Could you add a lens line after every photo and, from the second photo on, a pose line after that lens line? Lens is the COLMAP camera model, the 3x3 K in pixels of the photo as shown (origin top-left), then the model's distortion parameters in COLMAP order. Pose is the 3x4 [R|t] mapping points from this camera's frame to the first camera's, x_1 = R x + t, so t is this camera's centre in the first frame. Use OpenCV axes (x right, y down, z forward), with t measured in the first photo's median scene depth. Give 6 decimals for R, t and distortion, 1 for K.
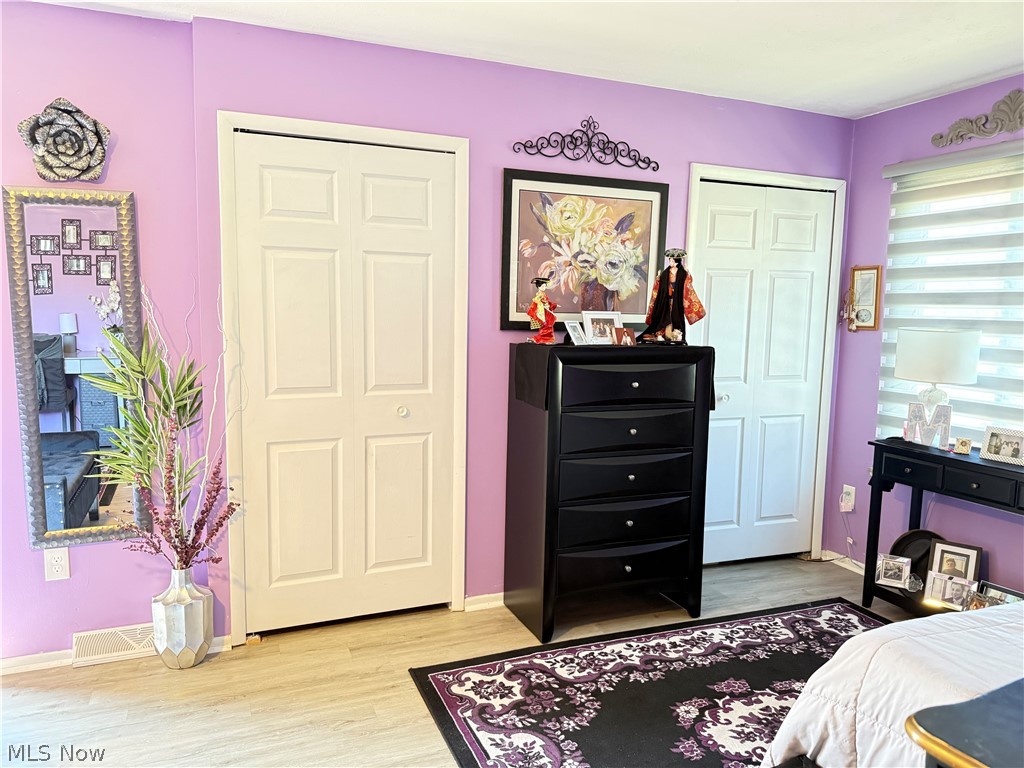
lens RADIAL K [[719.7, 0, 510.5], [0, 719.7, 377.5], [0, 0, 1]] dist [0.052782, -0.069749]
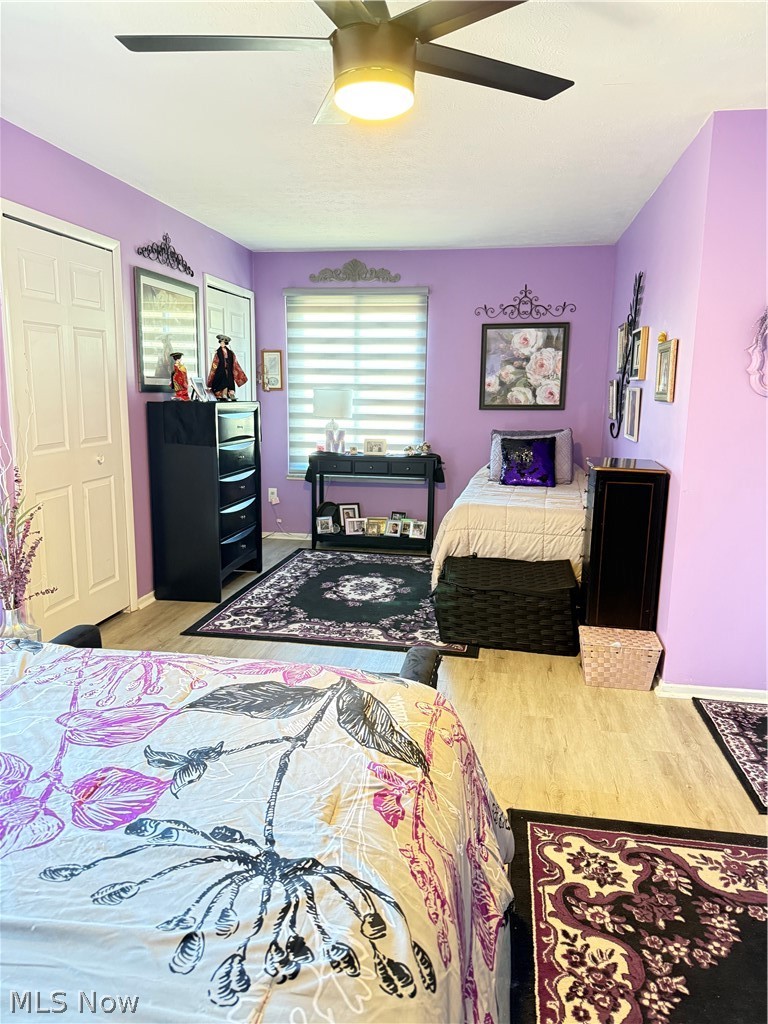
lens RADIAL K [[719.7, 0, 379.2], [0, 719.7, 513.2], [0, 0, 1]] dist [0.052782, -0.069749]
pose [[0.534847, -0.155764, 0.830467, -0.997352], [0.073949, 0.987719, 0.137633, 0.001668], [-0.841707, -0.012201, 0.539797, -0.087591]]
